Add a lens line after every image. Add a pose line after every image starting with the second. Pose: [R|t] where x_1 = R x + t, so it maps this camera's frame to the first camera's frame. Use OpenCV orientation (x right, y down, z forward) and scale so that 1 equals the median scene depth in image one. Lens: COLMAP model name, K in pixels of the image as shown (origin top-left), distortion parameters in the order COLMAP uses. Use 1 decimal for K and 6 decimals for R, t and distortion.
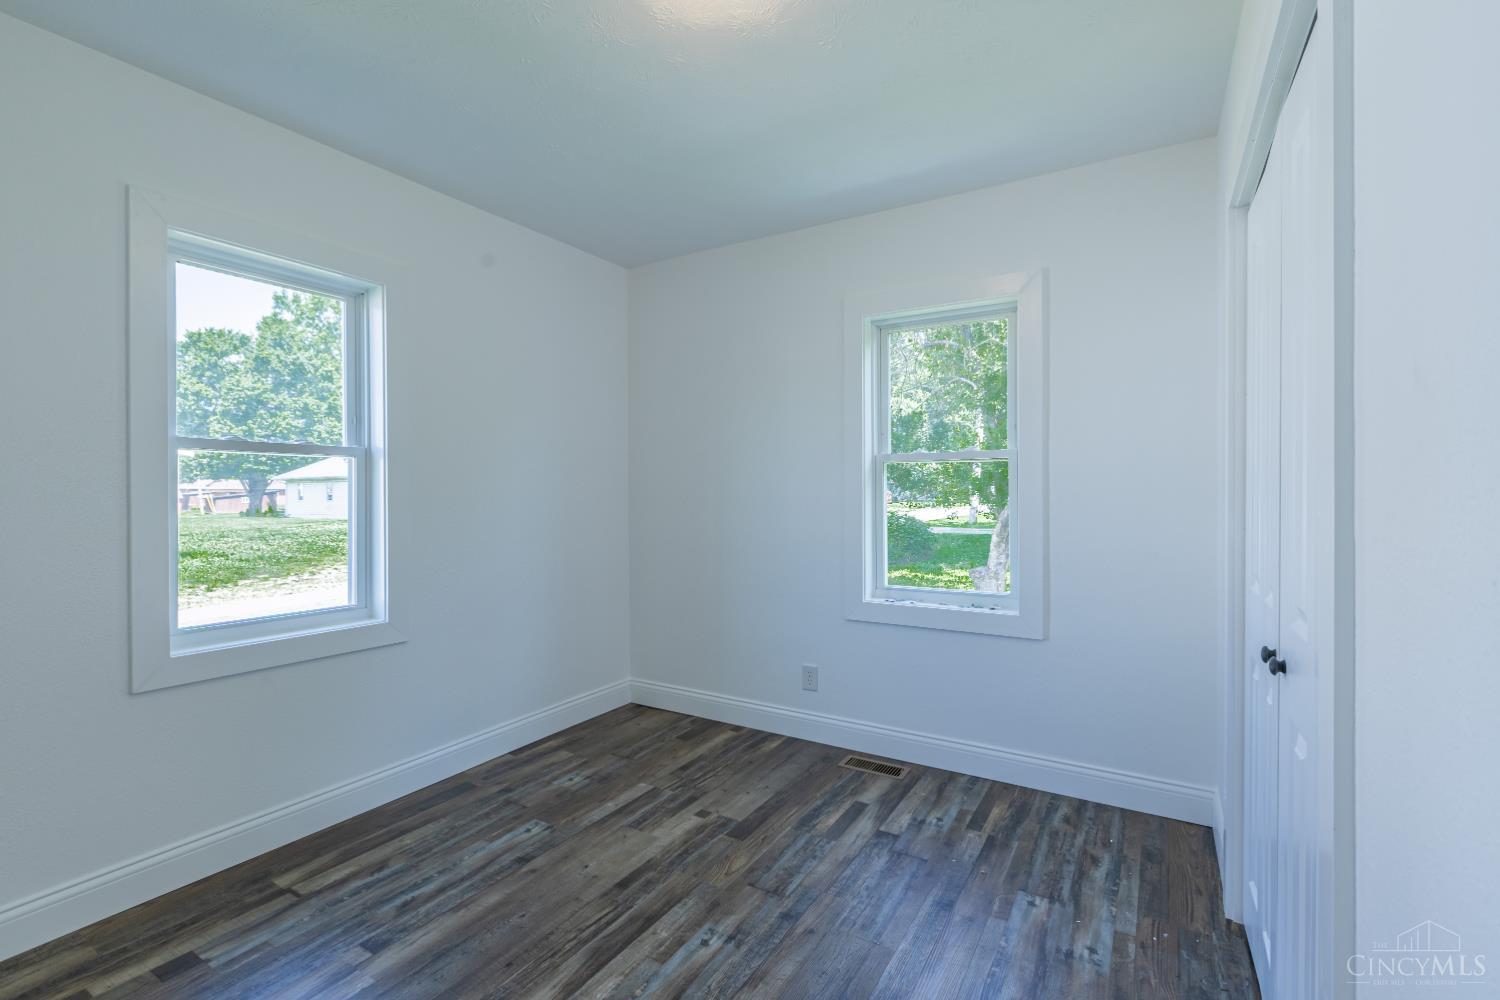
lens RADIAL K [[675.7, 0, 753.0], [0, 675.7, 493.2], [0, 0, 1]] dist [0.002185, -0.000774]
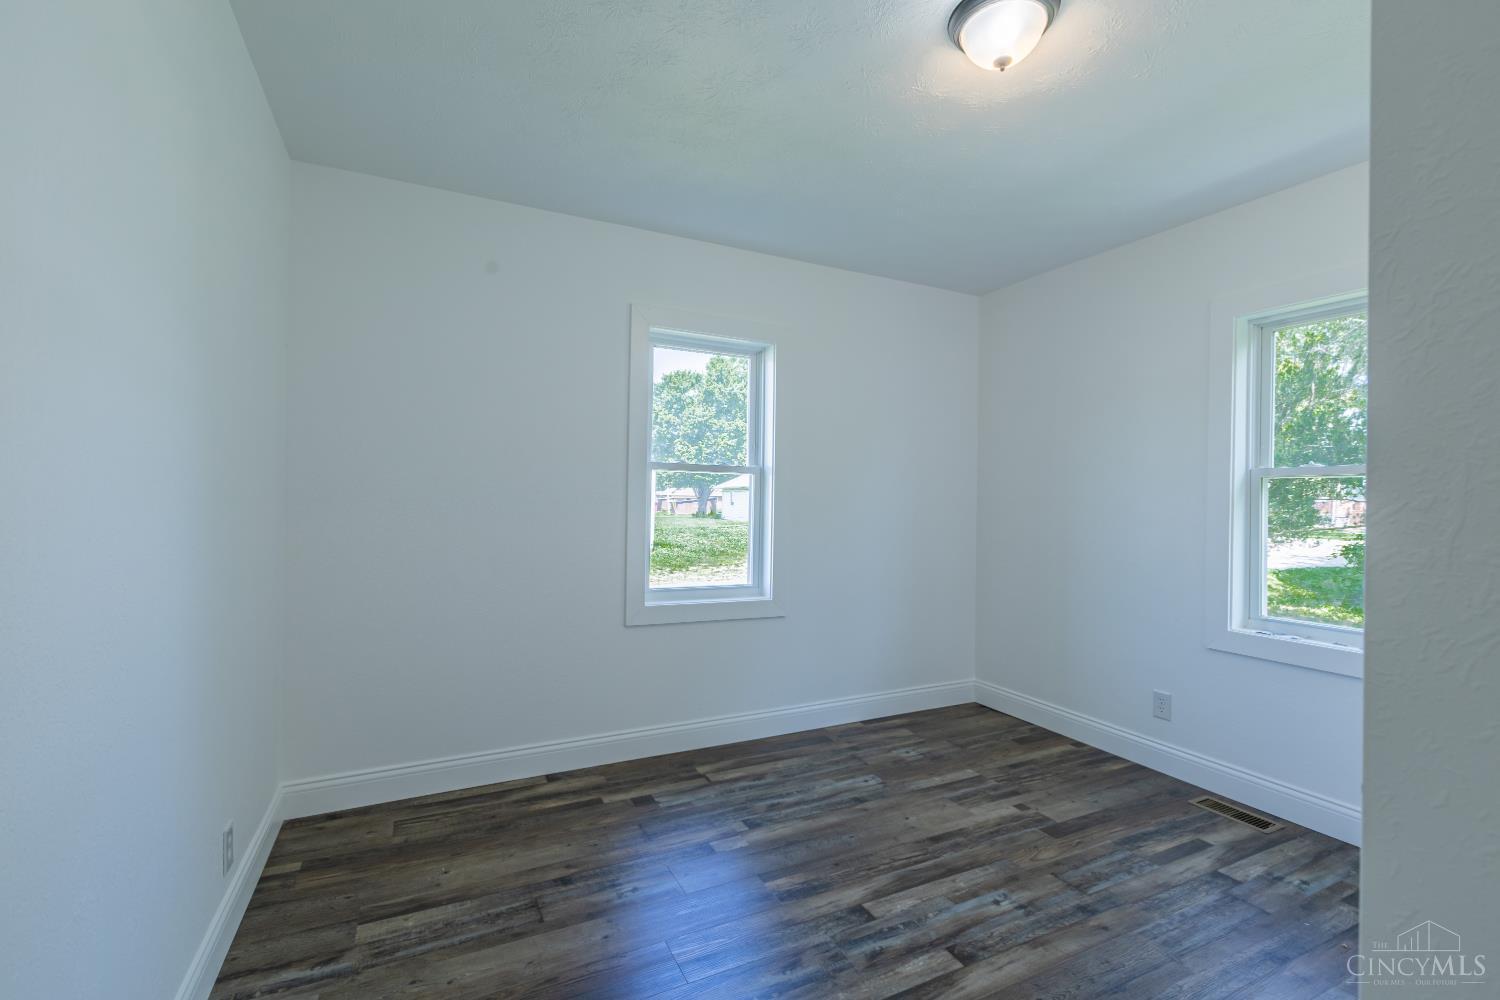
lens RADIAL K [[675.7, 0, 753.0], [0, 675.7, 493.2], [0, 0, 1]] dist [0.002185, -0.000774]
pose [[0.846491, 0.012394, -0.532259, 0.129958], [-0.021122, 0.999724, -0.010312, -0.001509], [0.531984, 0.019972, 0.846519, -0.141150]]
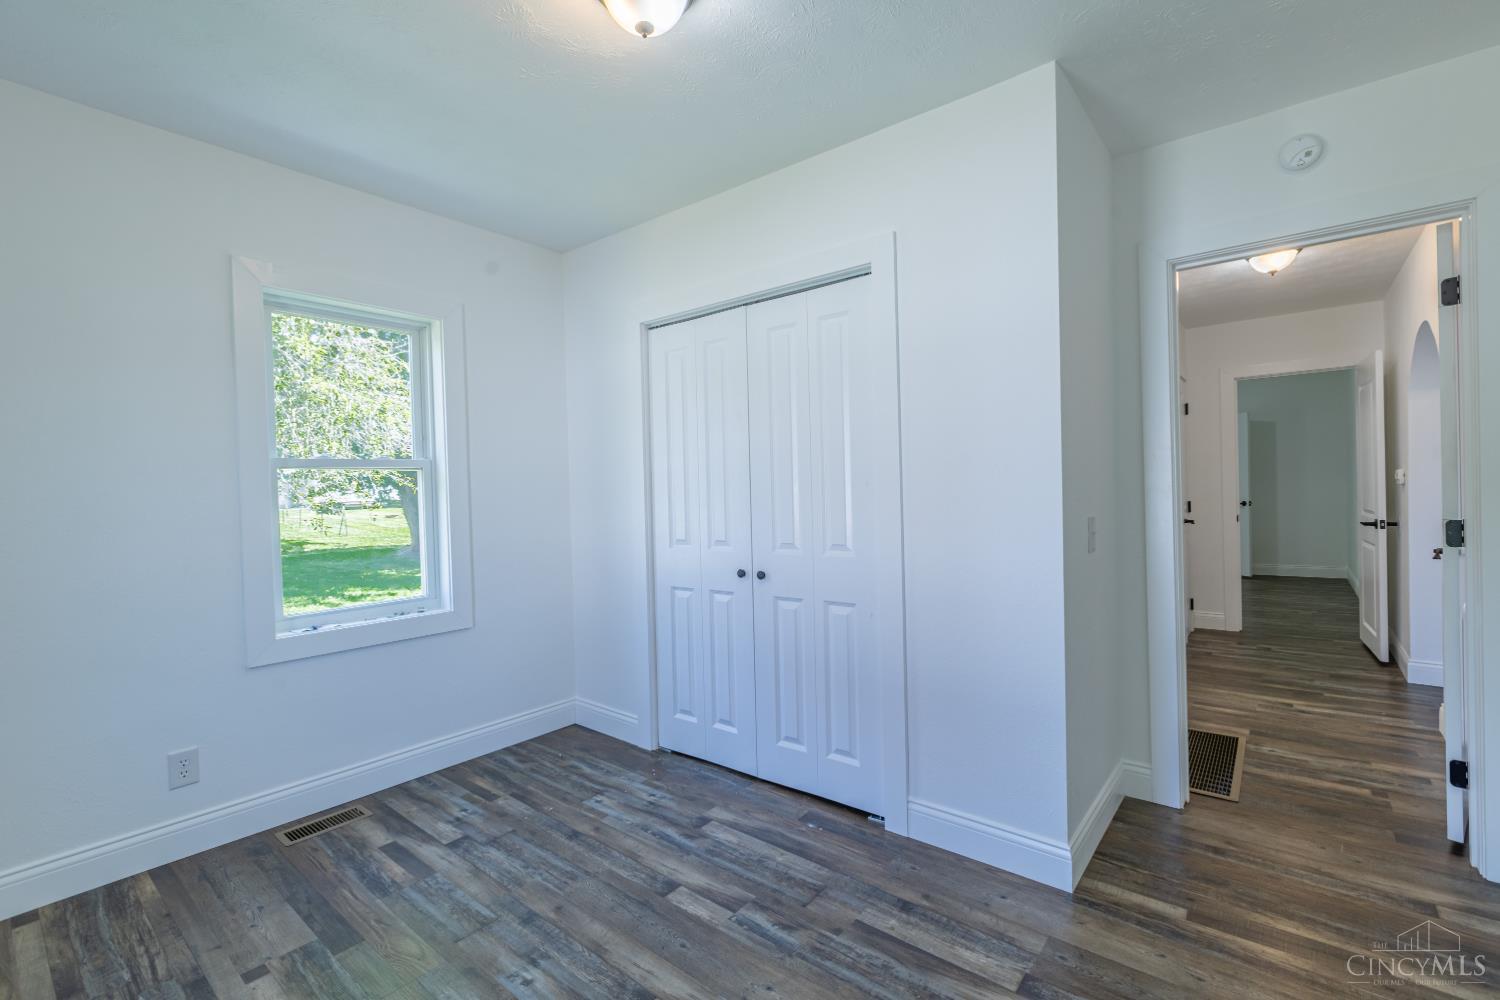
lens RADIAL K [[651.9, 0, 756.2], [0, 651.9, 494.5], [0, 0, 1]] dist [0.000685, -0.000319]
pose [[0.135066, -0.007240, 0.990810, -0.661437], [0.027837, 0.999606, 0.003509, 0.001431], [-0.990445, 0.027107, 0.135214, 0.399728]]
